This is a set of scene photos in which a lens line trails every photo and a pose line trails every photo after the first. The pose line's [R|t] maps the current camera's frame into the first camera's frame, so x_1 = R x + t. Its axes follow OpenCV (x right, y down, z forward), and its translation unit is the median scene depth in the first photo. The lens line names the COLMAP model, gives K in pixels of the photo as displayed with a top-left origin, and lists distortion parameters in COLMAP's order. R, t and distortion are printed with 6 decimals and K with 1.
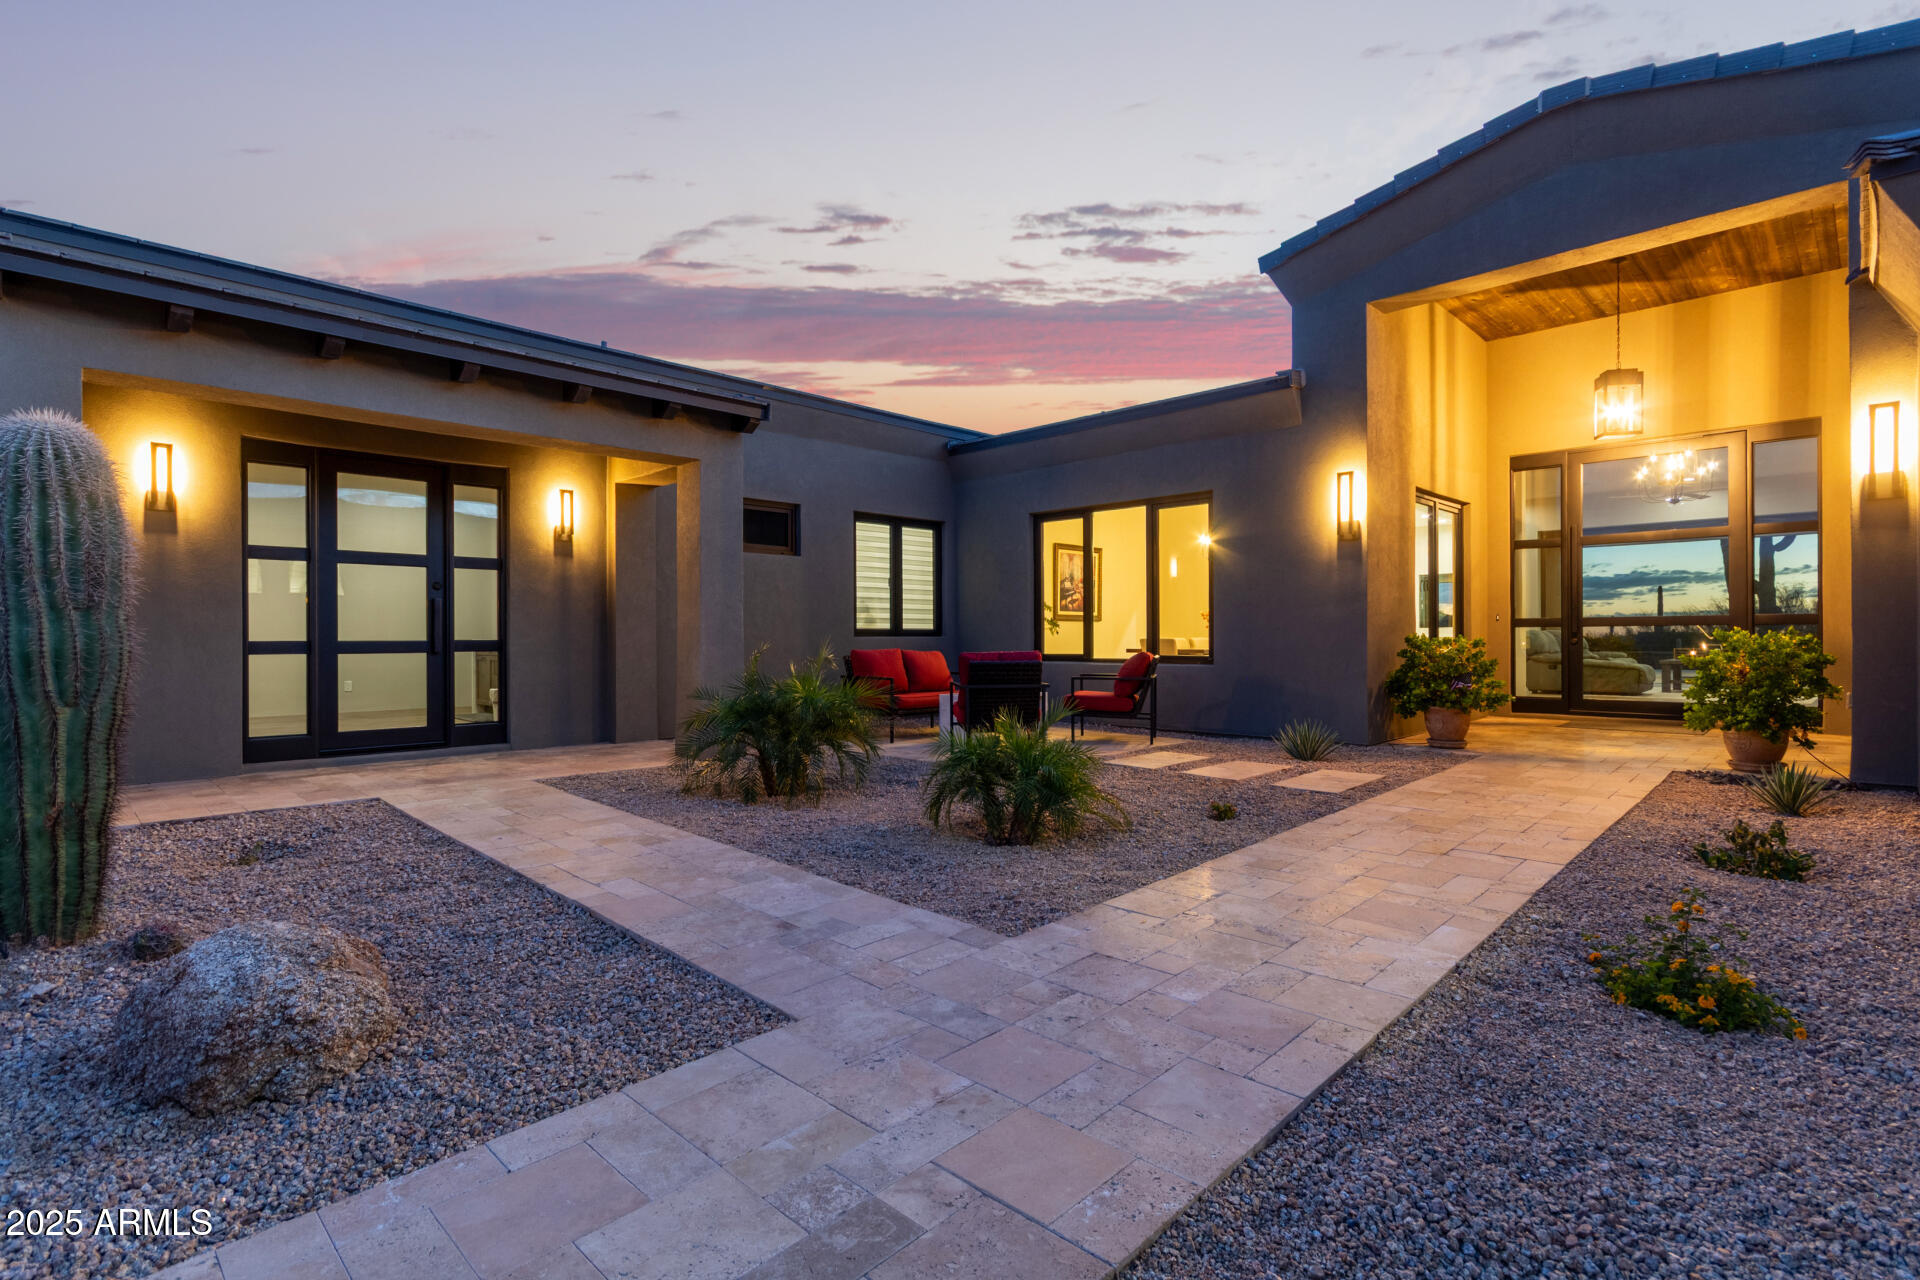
lens RADIAL K [[903.8, 0, 954.6], [0, 903.8, 645.0], [0, 0, 1]] dist [0.000807, 0.000333]
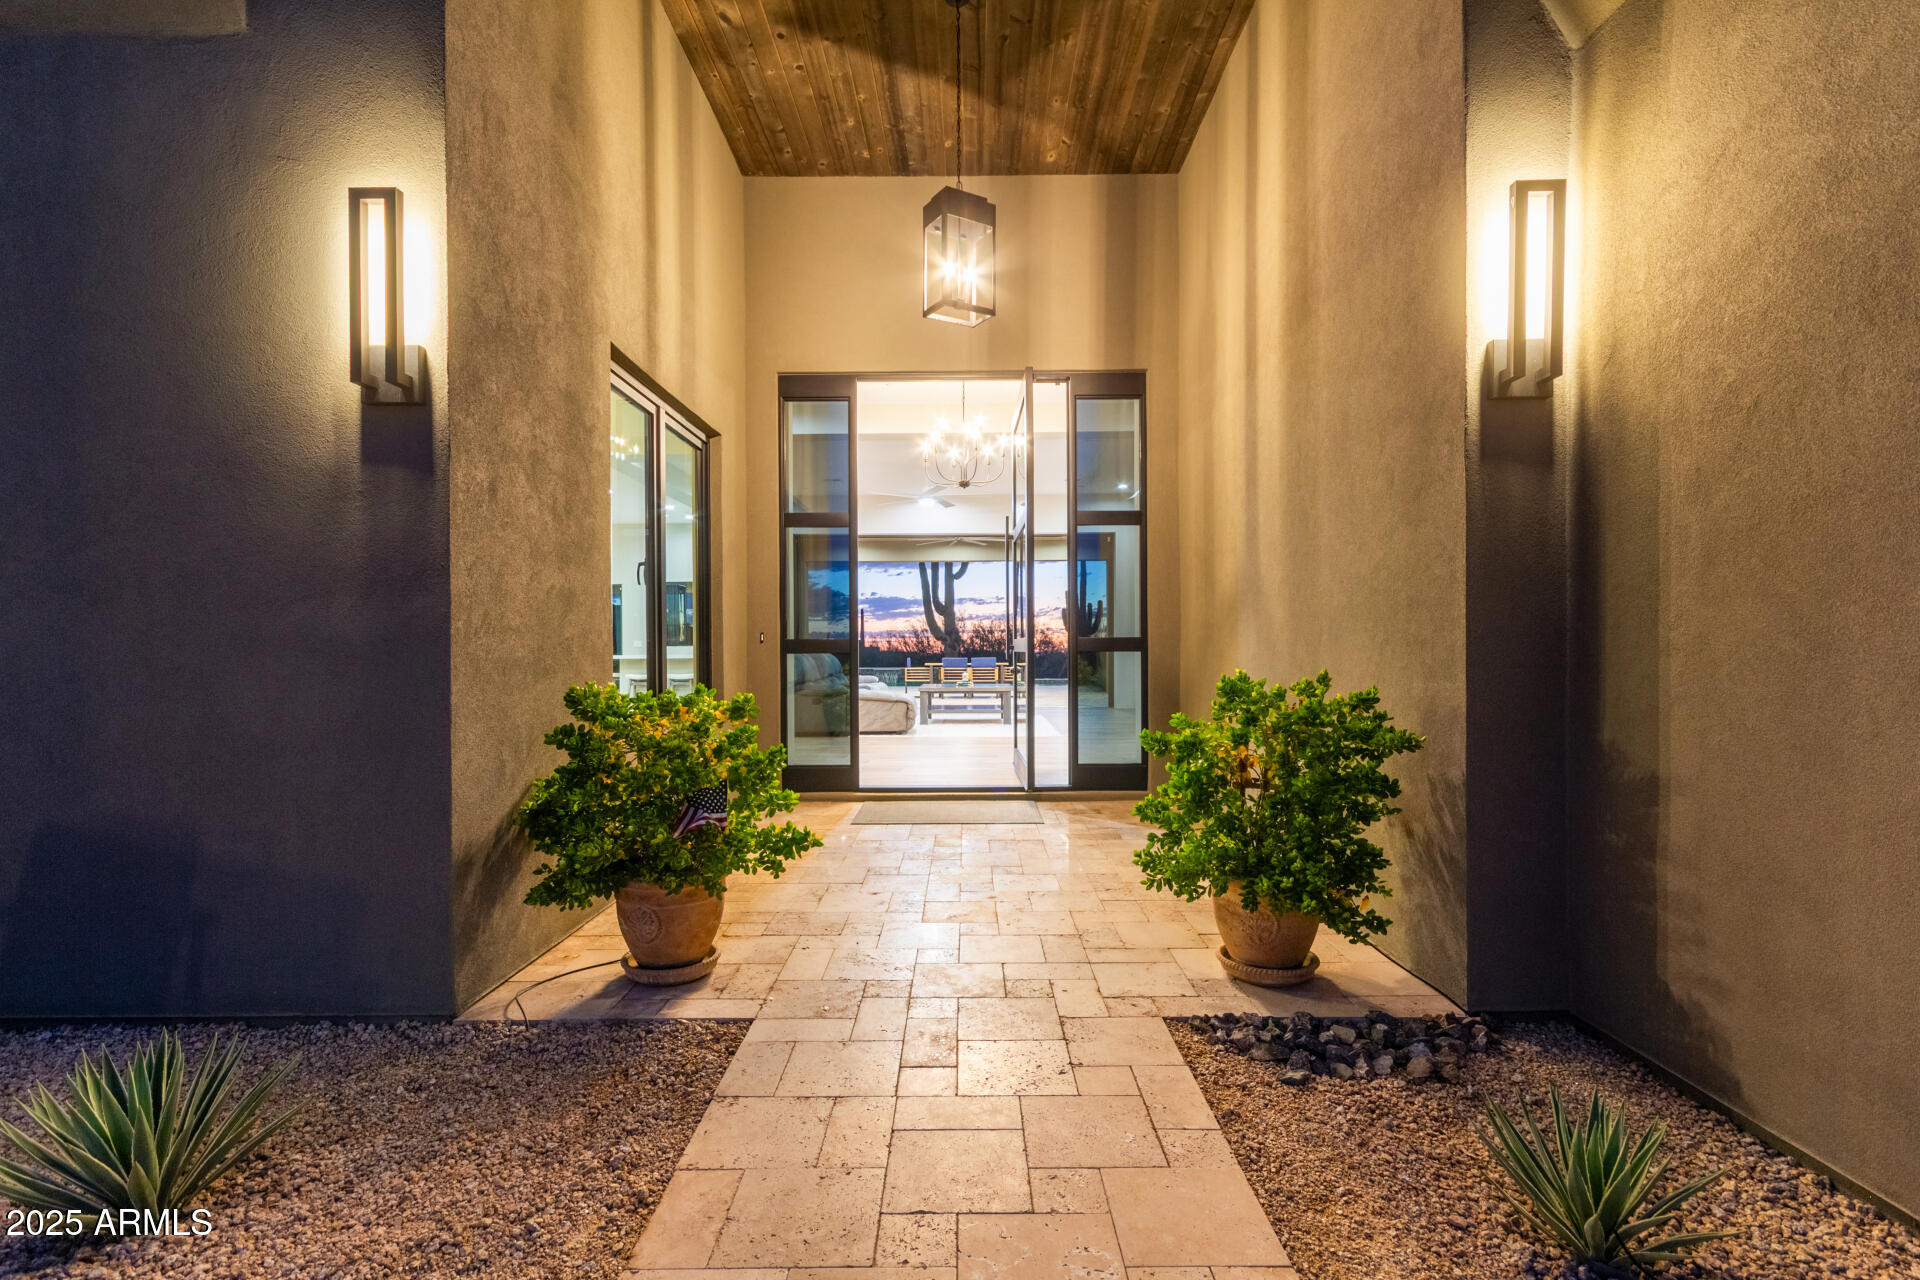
lens RADIAL K [[903.8, 0, 954.6], [0, 903.8, 645.0], [0, 0, 1]] dist [0.000807, 0.000333]
pose [[0.716352, 0.001795, 0.697737, 0.370033], [0.007814, 0.999913, -0.010596, -0.024274], [-0.697695, 0.013043, 0.716276, 0.651427]]
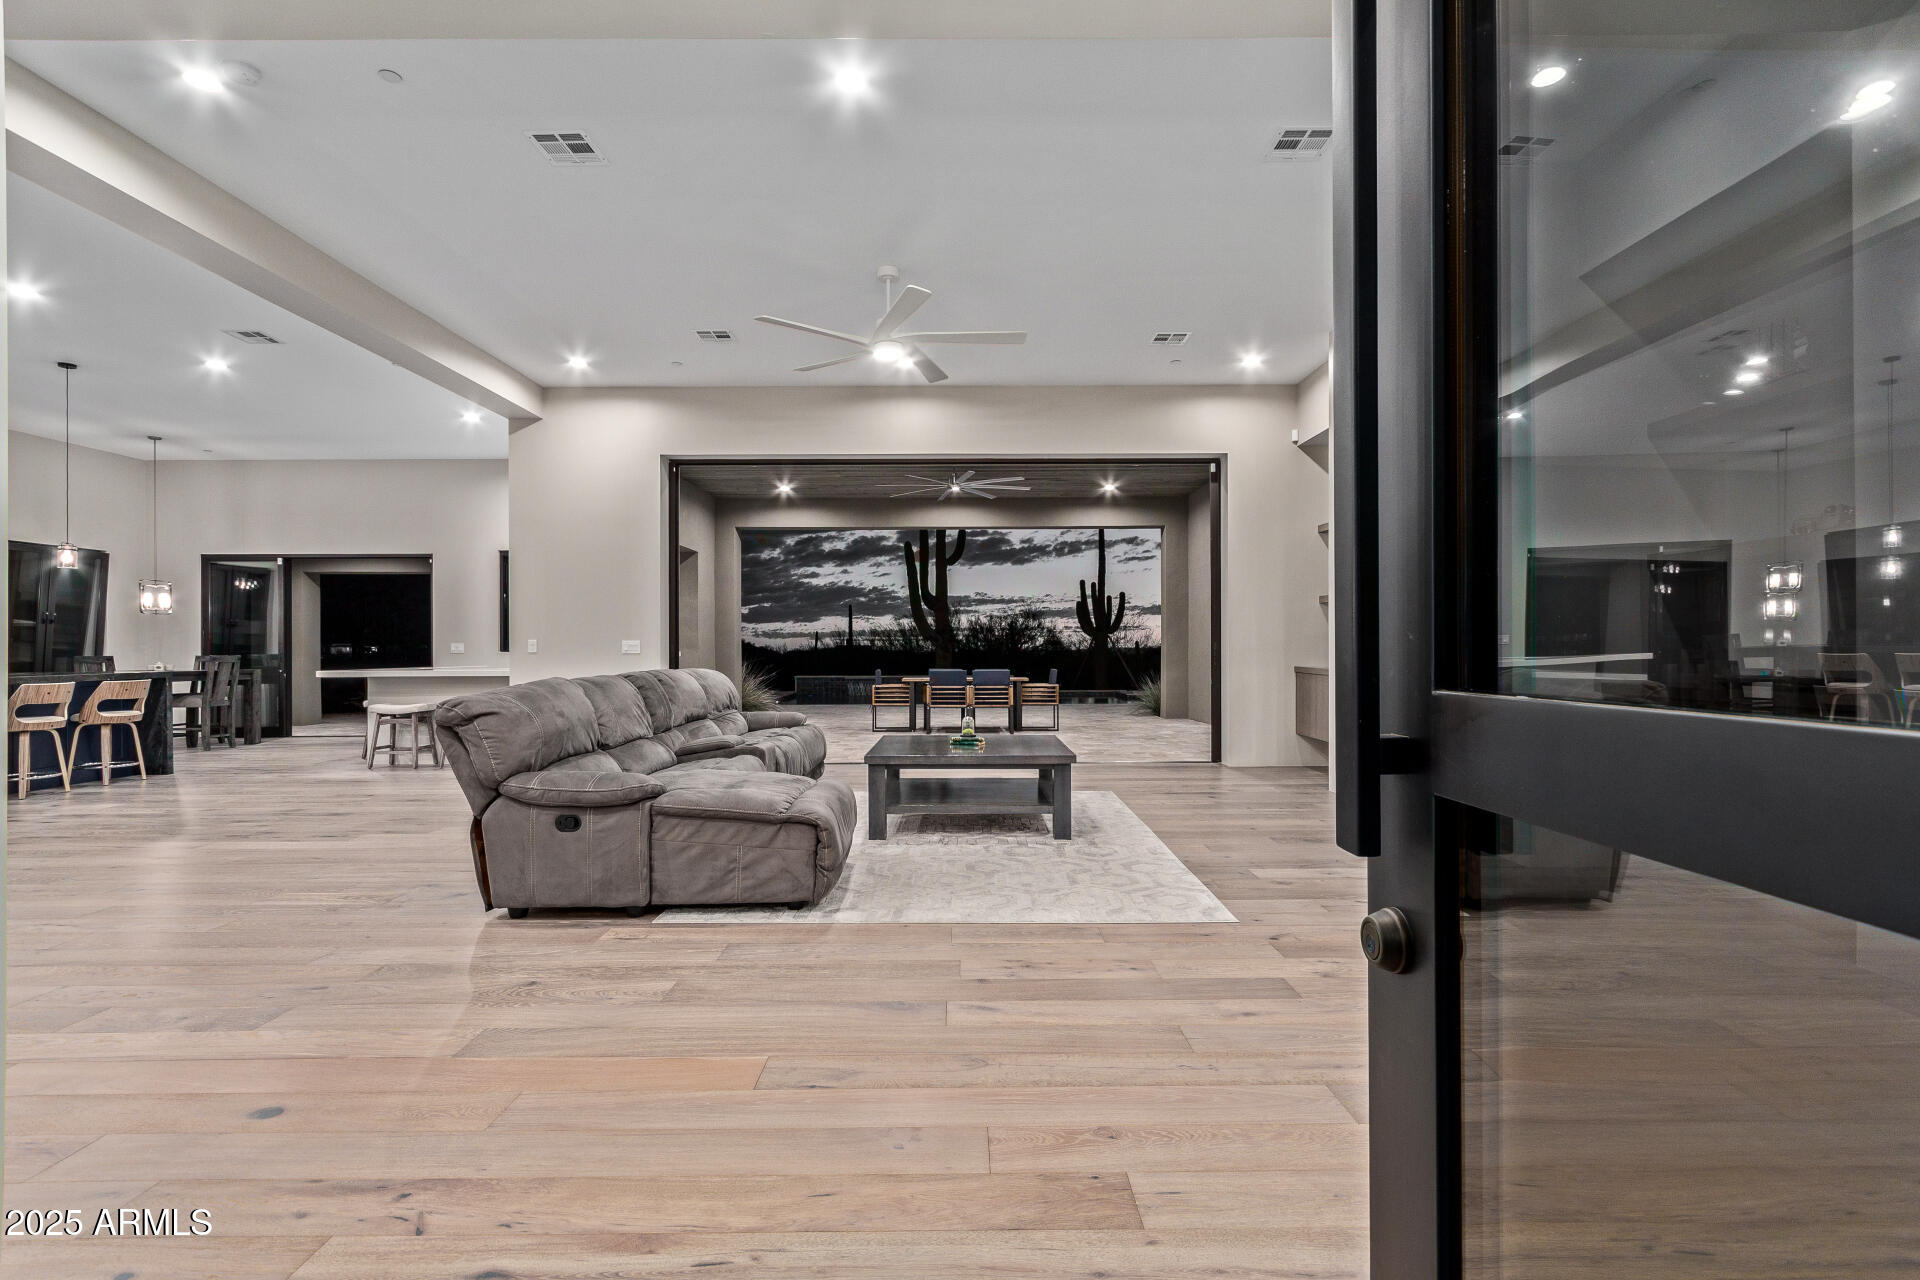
lens RADIAL K [[903.8, 0, 954.6], [0, 903.8, 645.0], [0, 0, 1]] dist [0.000807, 0.000333]
pose [[0.710027, 0.008596, 0.704122, 1.002045], [0.001017, 0.999912, -0.013232, -0.029565], [-0.704173, 0.010112, 0.709956, 1.308354]]
